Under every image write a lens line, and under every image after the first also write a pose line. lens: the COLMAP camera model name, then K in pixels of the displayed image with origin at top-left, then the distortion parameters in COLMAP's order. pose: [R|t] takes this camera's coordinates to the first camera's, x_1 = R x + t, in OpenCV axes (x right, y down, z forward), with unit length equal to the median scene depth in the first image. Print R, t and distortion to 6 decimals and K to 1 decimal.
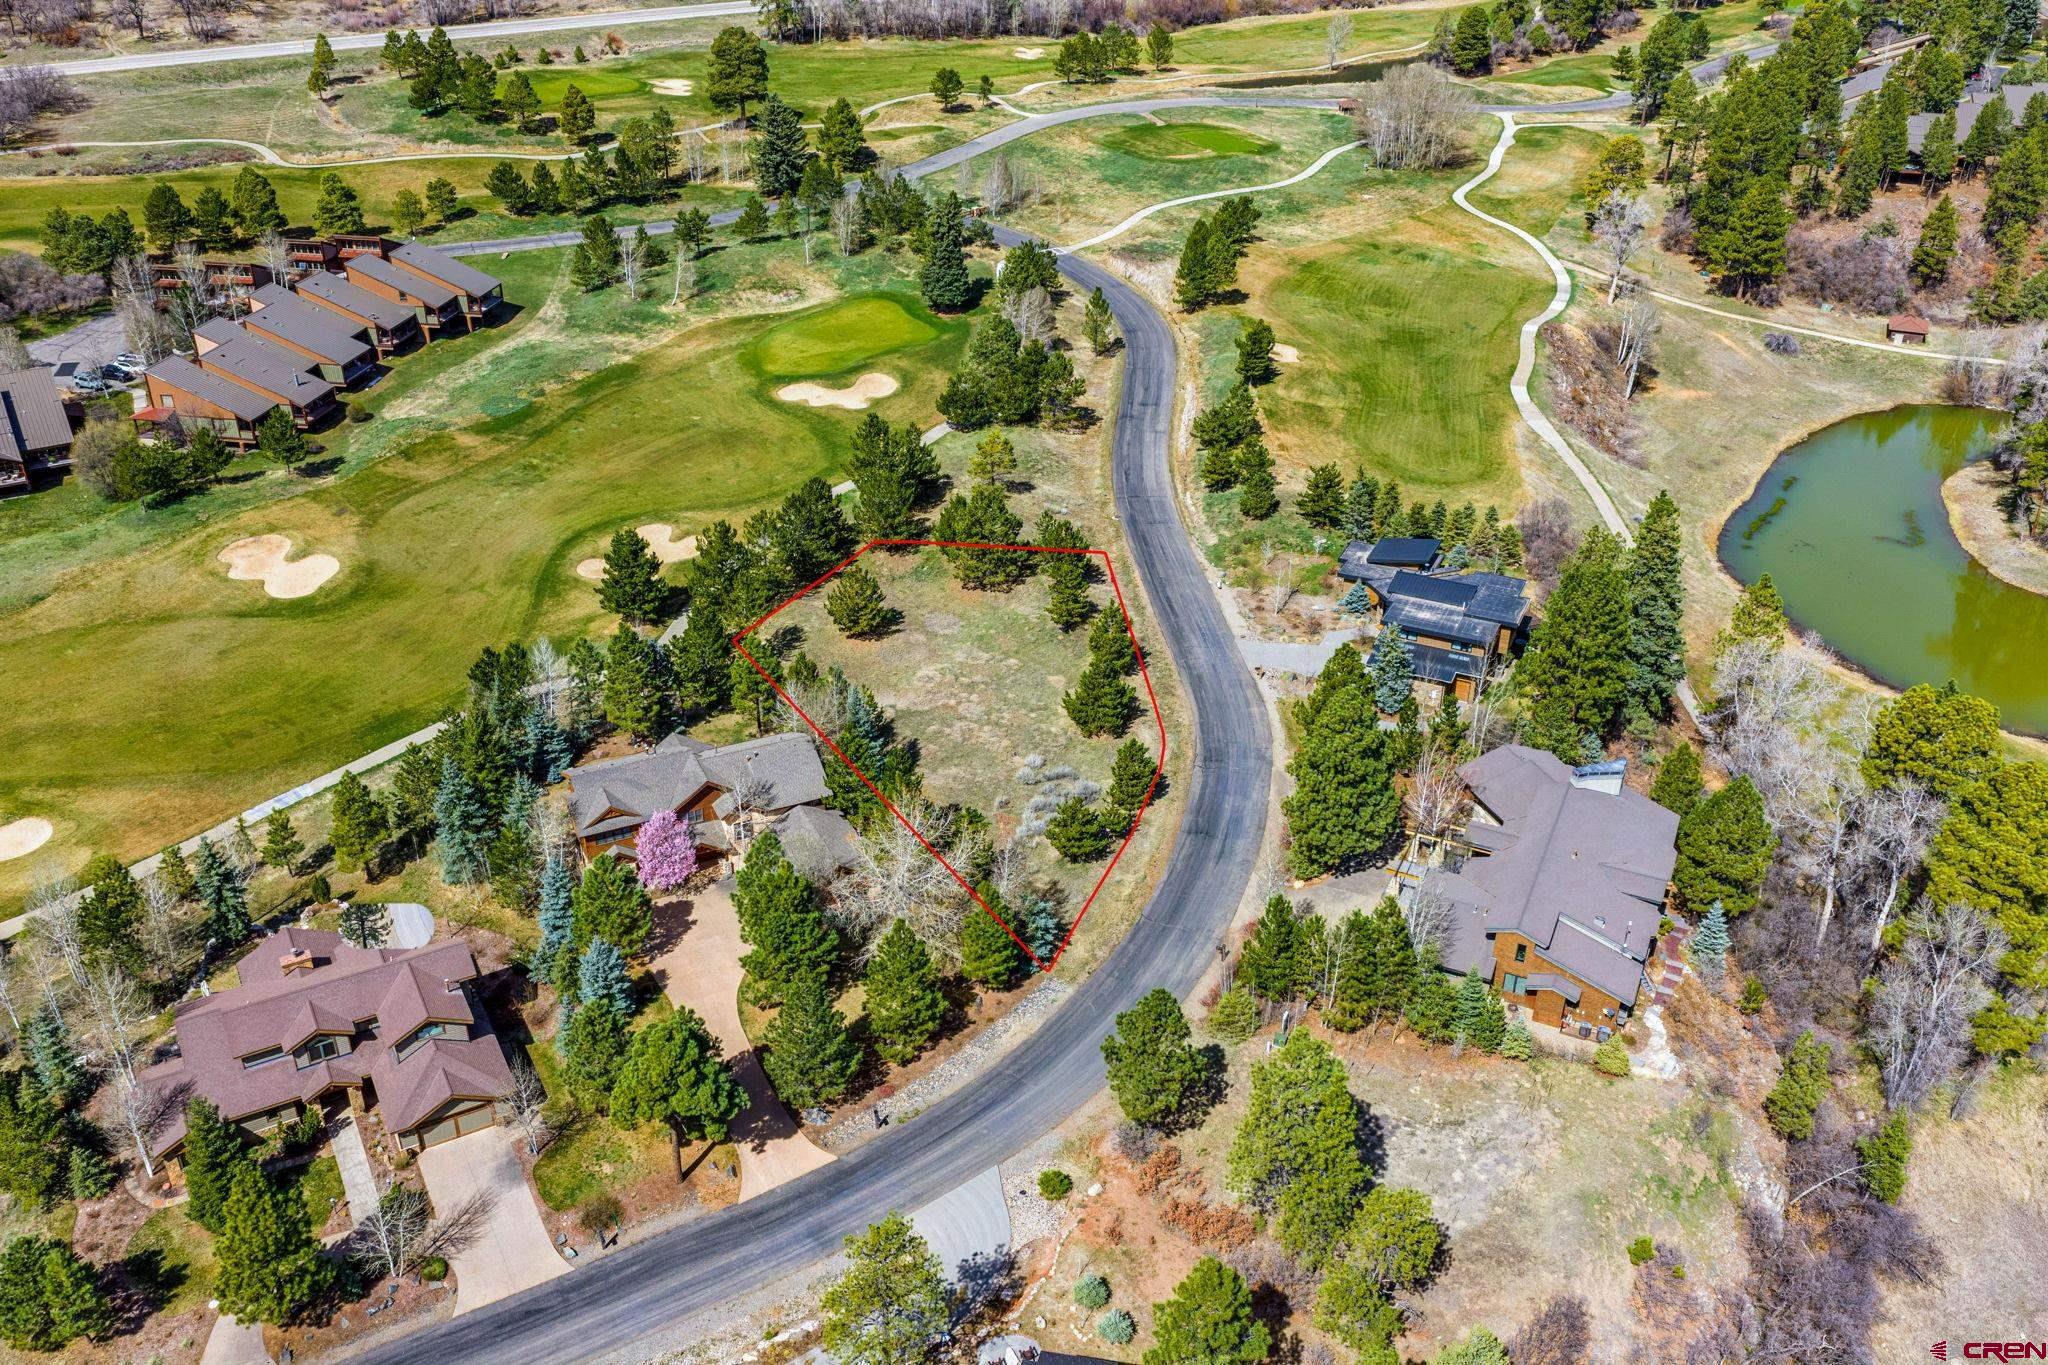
lens RADIAL K [[1739.9, 0, 1025.0], [0, 1739.9, 674.0], [0, 0, 1]] dist [0.013041, -0.018773]
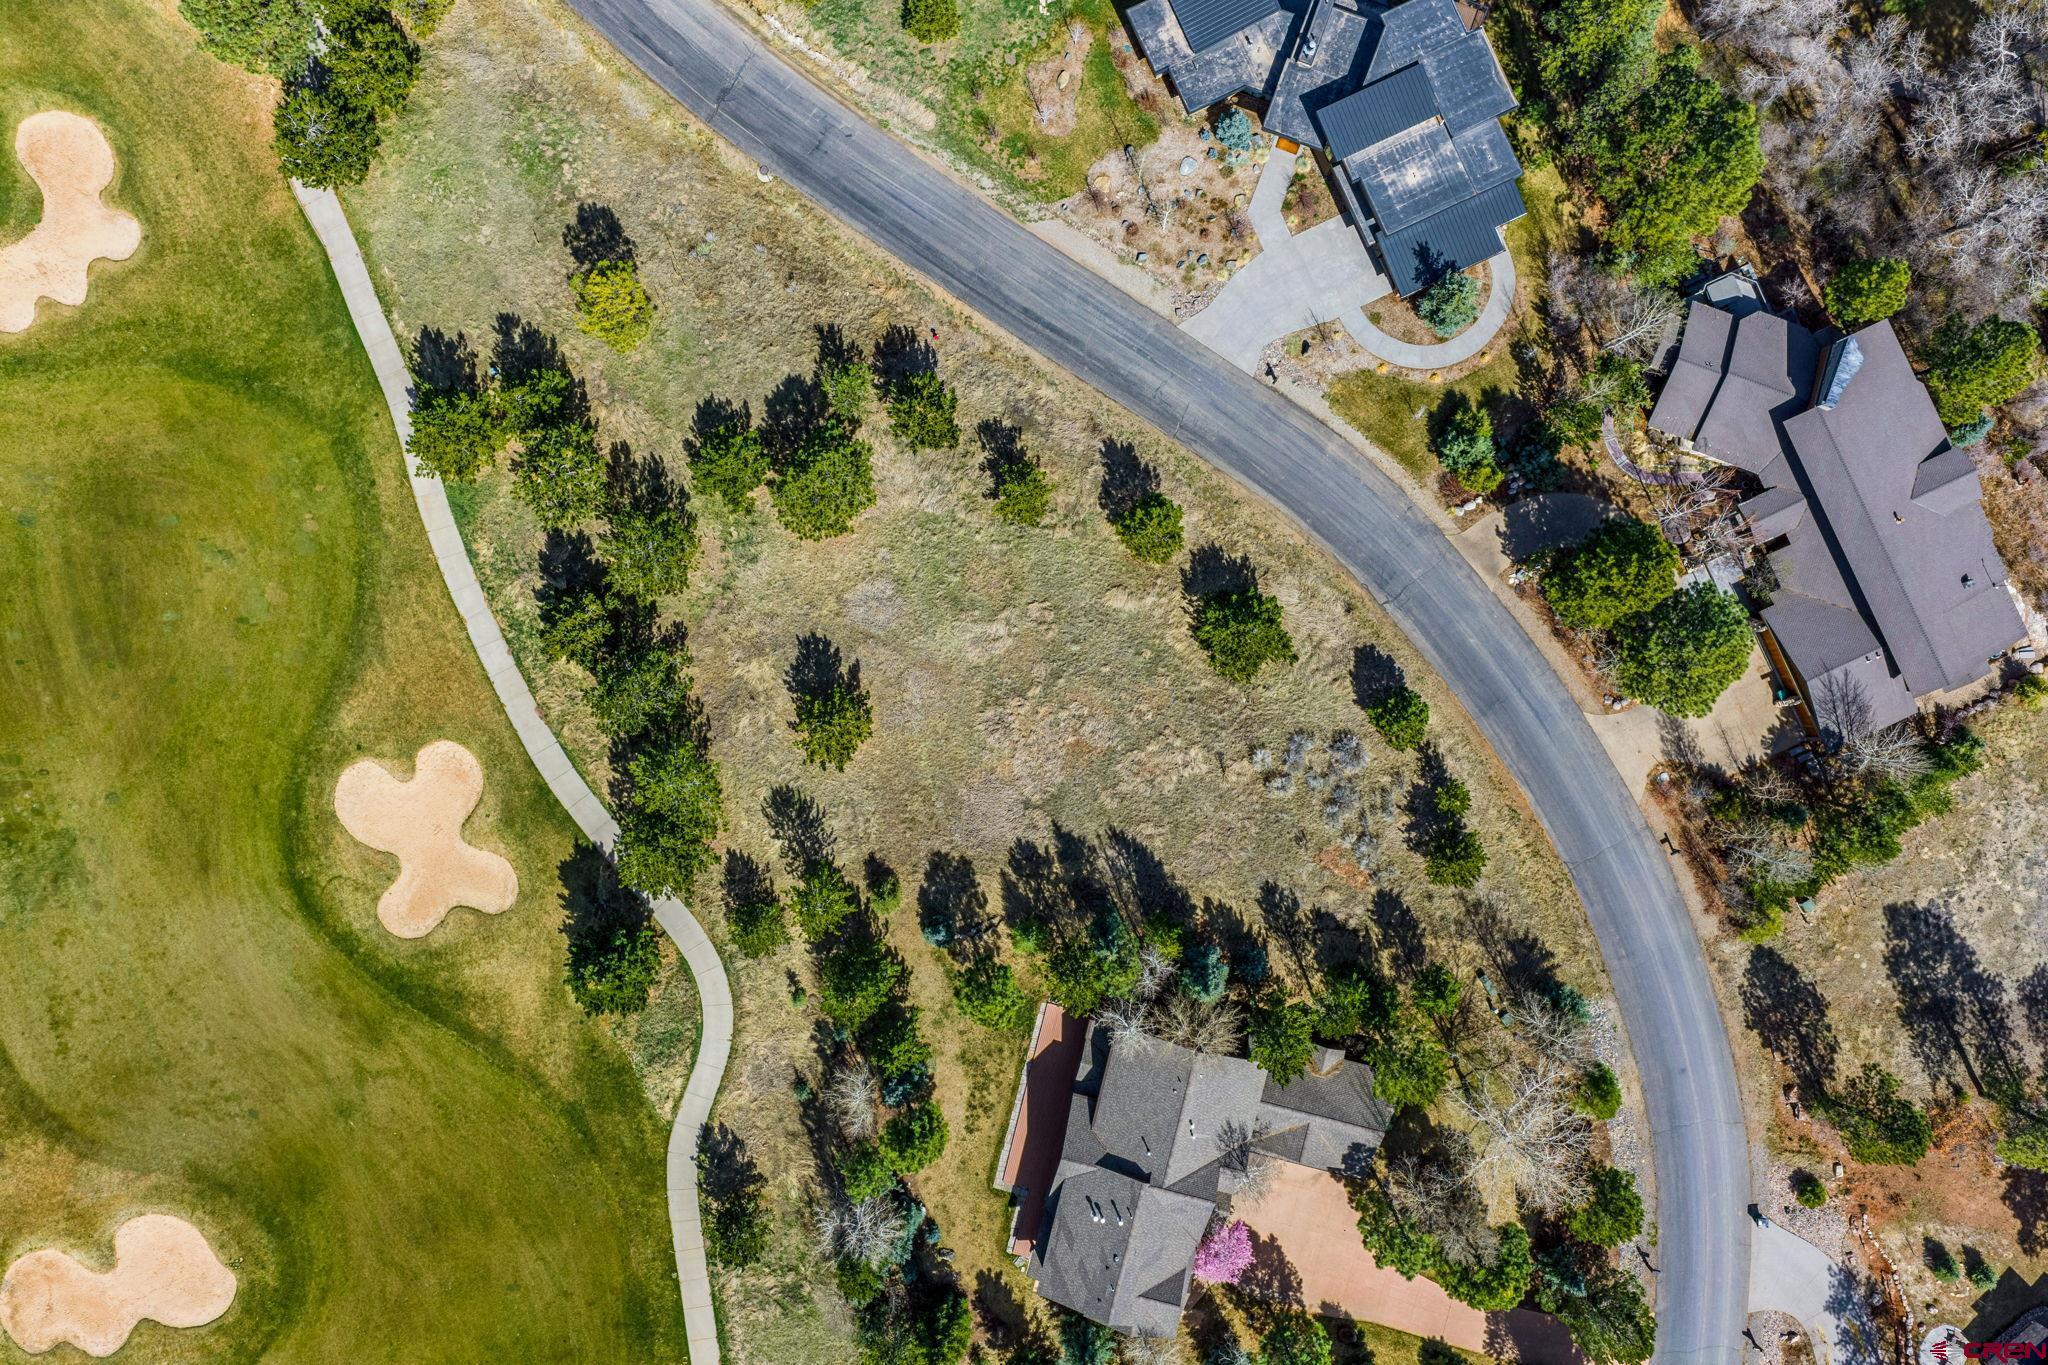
lens RADIAL K [[1739.9, 0, 1025.0], [0, 1739.9, 674.0], [0, 0, 1]] dist [0.013041, -0.018773]
pose [[0.636306, -0.771434, 0.002013, -0.024322], [0.363930, 0.302481, 0.880943, -0.488102], [-0.680198, -0.559816, 0.473219, 0.479285]]
